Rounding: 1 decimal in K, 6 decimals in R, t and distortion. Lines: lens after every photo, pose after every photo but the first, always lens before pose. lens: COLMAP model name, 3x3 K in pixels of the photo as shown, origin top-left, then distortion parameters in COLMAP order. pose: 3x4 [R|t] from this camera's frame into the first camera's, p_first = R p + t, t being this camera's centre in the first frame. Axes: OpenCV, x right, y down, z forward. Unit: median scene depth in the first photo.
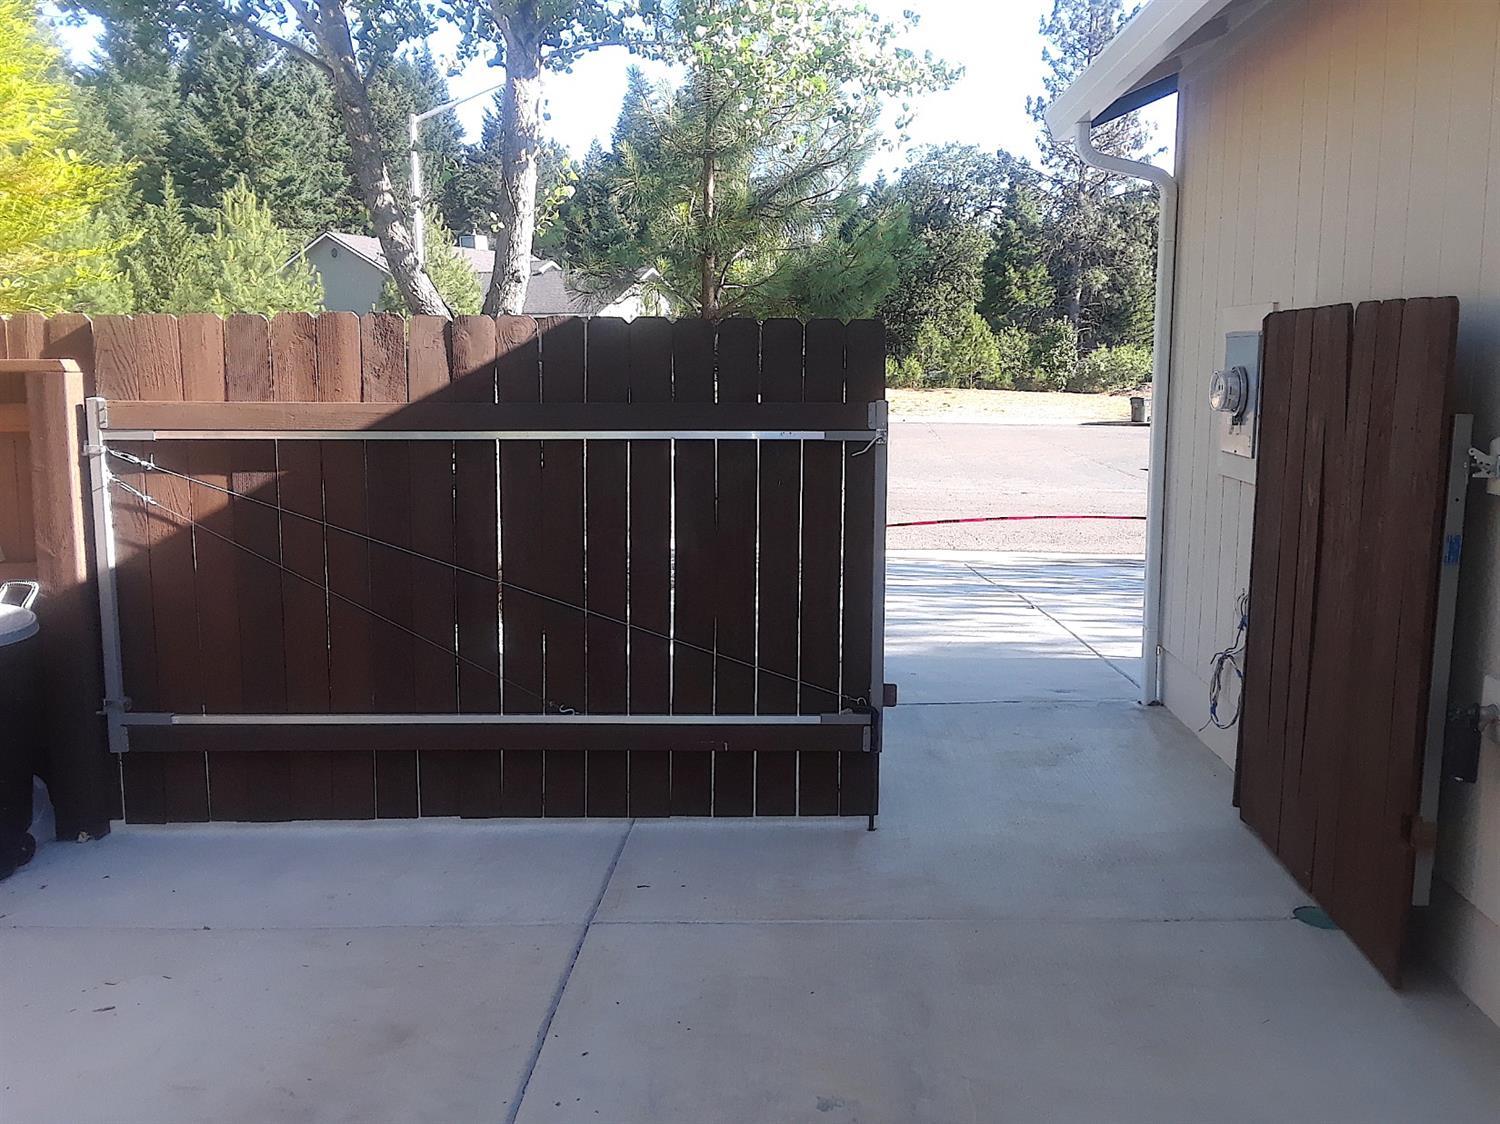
lens RADIAL K [[1307.5, 0, 750.0], [0, 1307.5, 562.0], [0, 0, 1]] dist [0.057773, -0.002252]
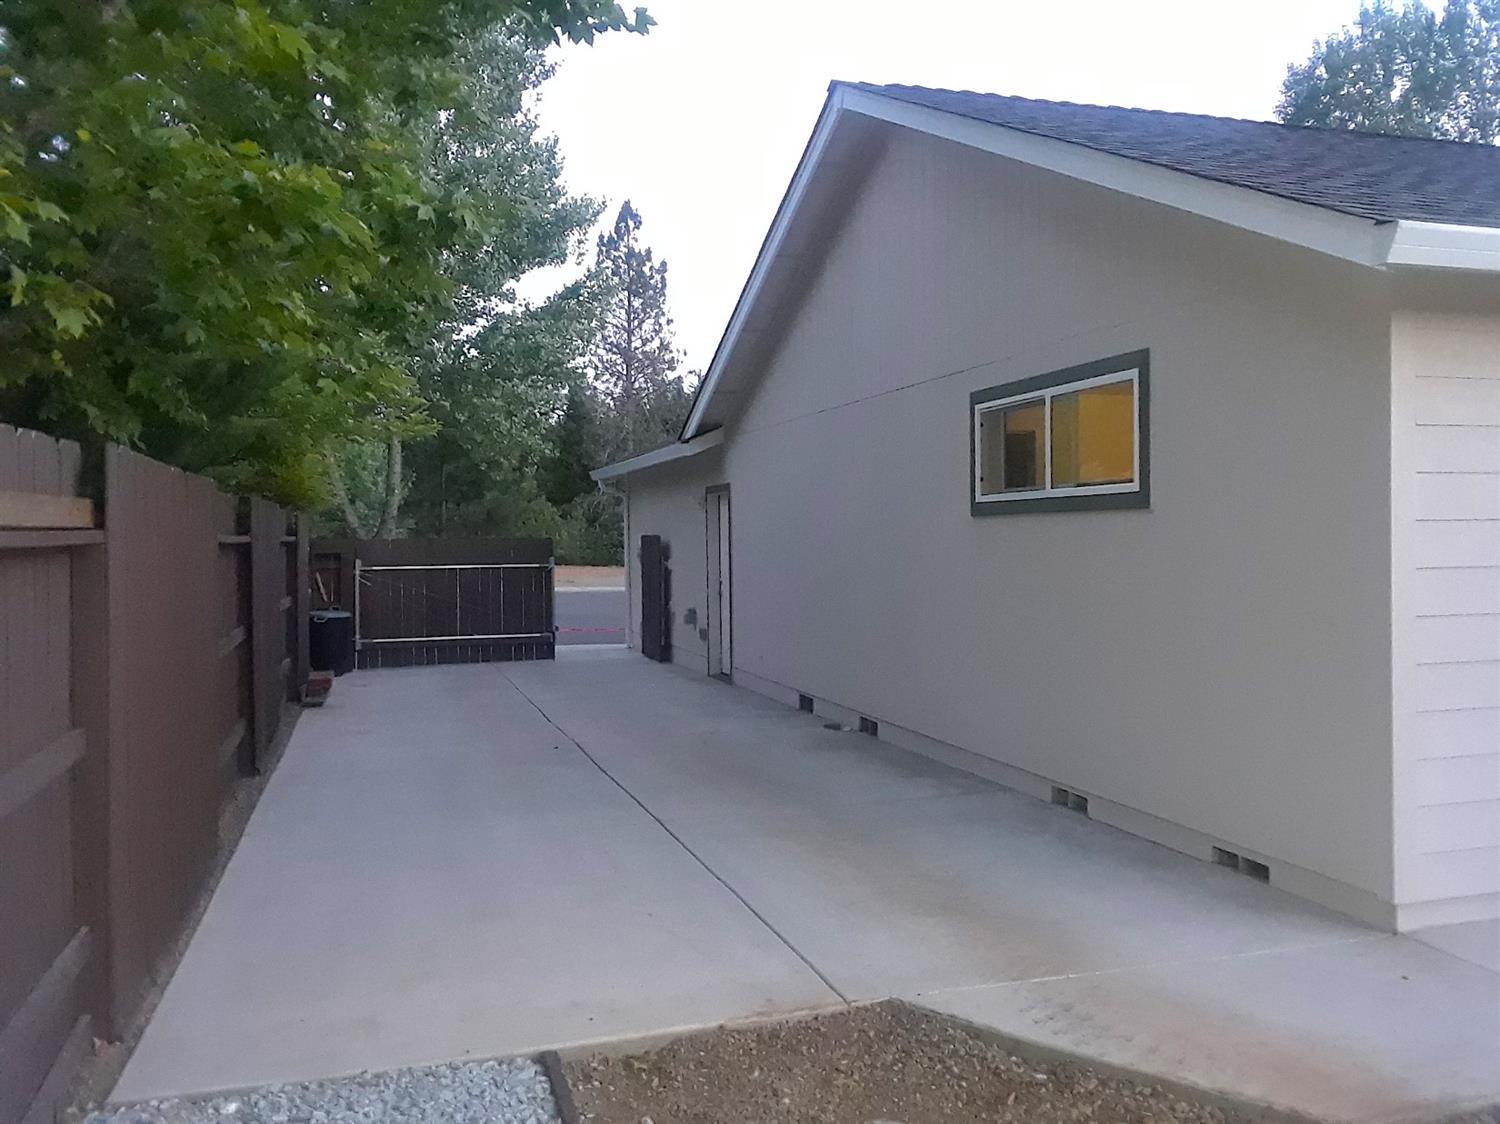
lens RADIAL K [[1307.5, 0, 750.0], [0, 1307.5, 562.0], [0, 0, 1]] dist [0.057773, -0.002252]
pose [[0.947560, -0.016110, 0.319172, -0.029037], [0.059242, 0.990273, -0.125897, 0.020987], [-0.314039, 0.138203, 0.939297, -0.142392]]
